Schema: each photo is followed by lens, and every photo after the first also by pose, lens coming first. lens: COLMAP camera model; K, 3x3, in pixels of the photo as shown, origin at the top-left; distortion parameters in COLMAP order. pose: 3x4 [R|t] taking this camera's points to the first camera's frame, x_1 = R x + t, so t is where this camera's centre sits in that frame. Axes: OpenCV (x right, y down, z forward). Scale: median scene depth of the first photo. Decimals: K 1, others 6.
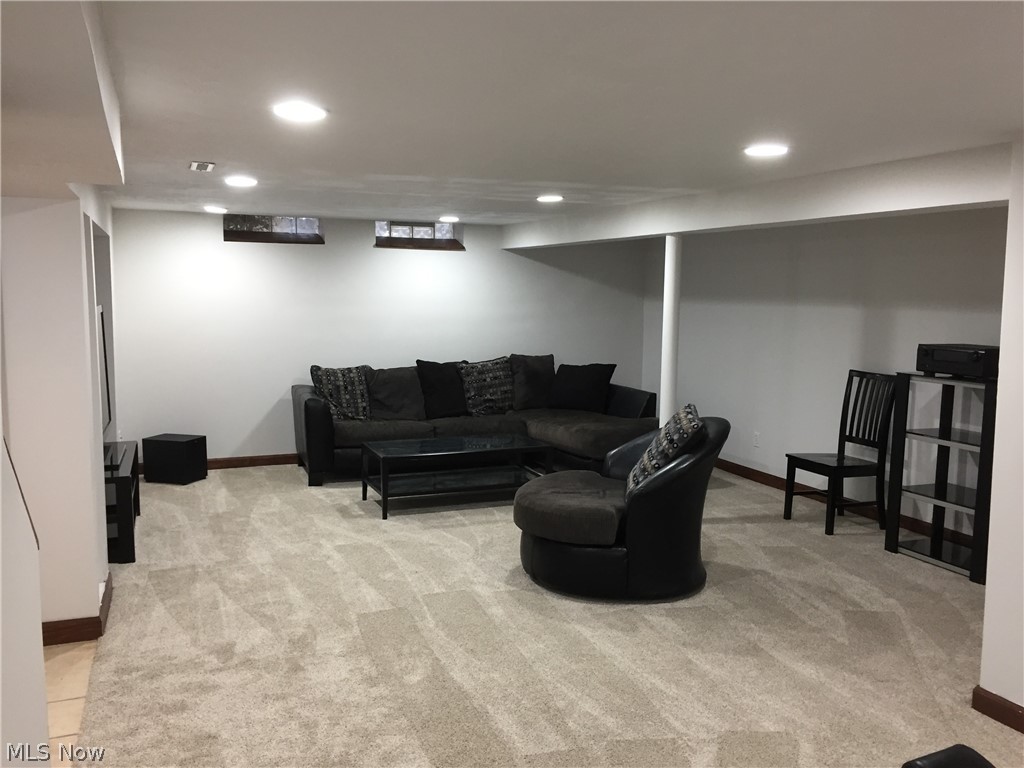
lens RADIAL K [[880.6, 0, 517.6], [0, 880.6, 379.2], [0, 0, 1]] dist [0.073006, -0.094592]
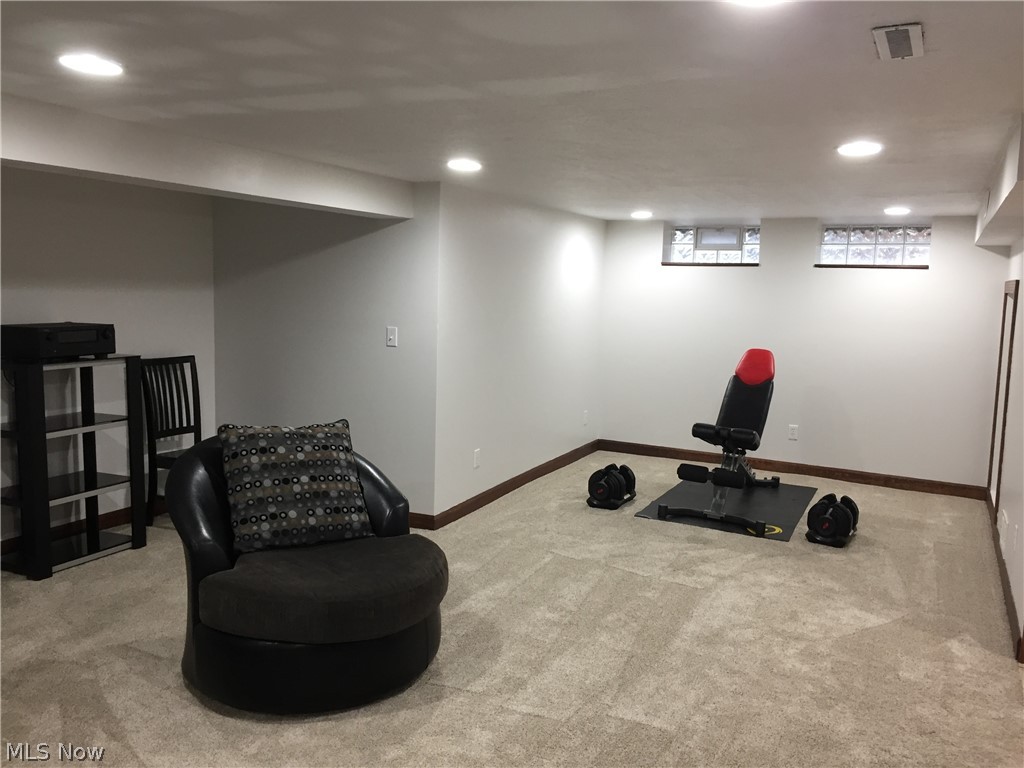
lens RADIAL K [[880.6, 0, 510.8], [0, 880.6, 386.2], [0, 0, 1]] dist [0.073006, -0.094592]
pose [[-0.661453, -0.117083, 0.740791, -0.321603], [0.043709, 0.980042, 0.193924, -0.086312], [-0.748712, 0.160651, -0.643134, 0.812350]]
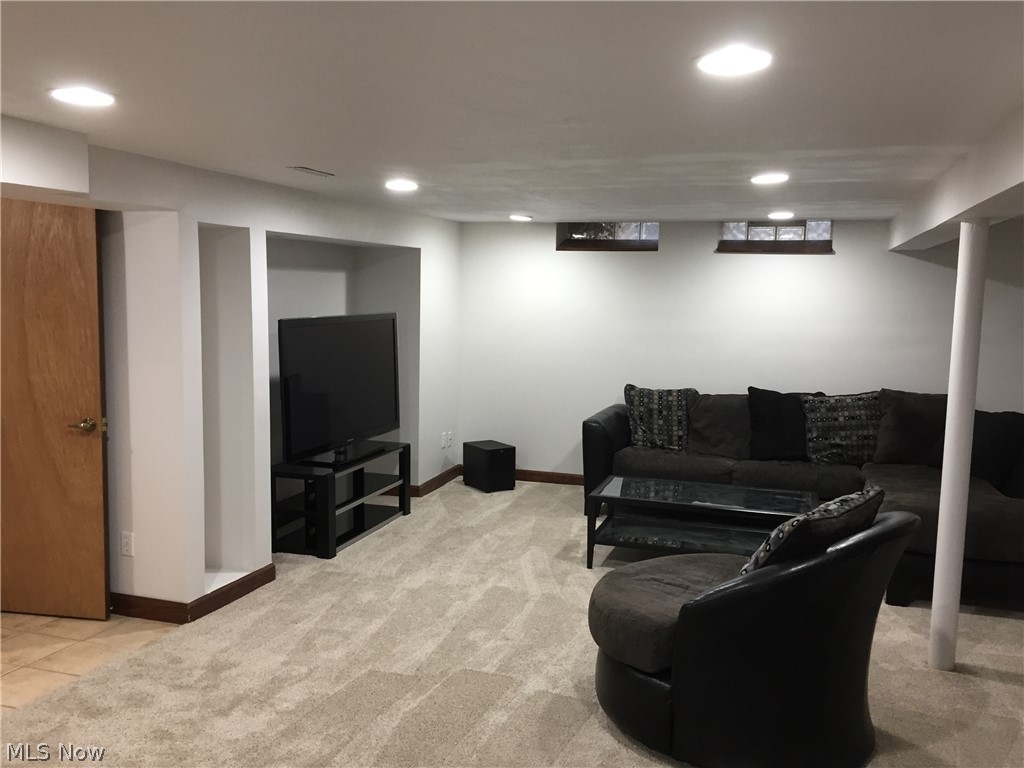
lens RADIAL K [[880.6, 0, 512.1], [0, 880.6, 389.9], [0, 0, 1]] dist [0.073006, -0.094592]
pose [[0.767740, 0.078933, -0.635882, 0.253138], [-0.078526, 0.996493, 0.028887, -0.026313], [0.635932, 0.027756, 0.771246, 0.218838]]
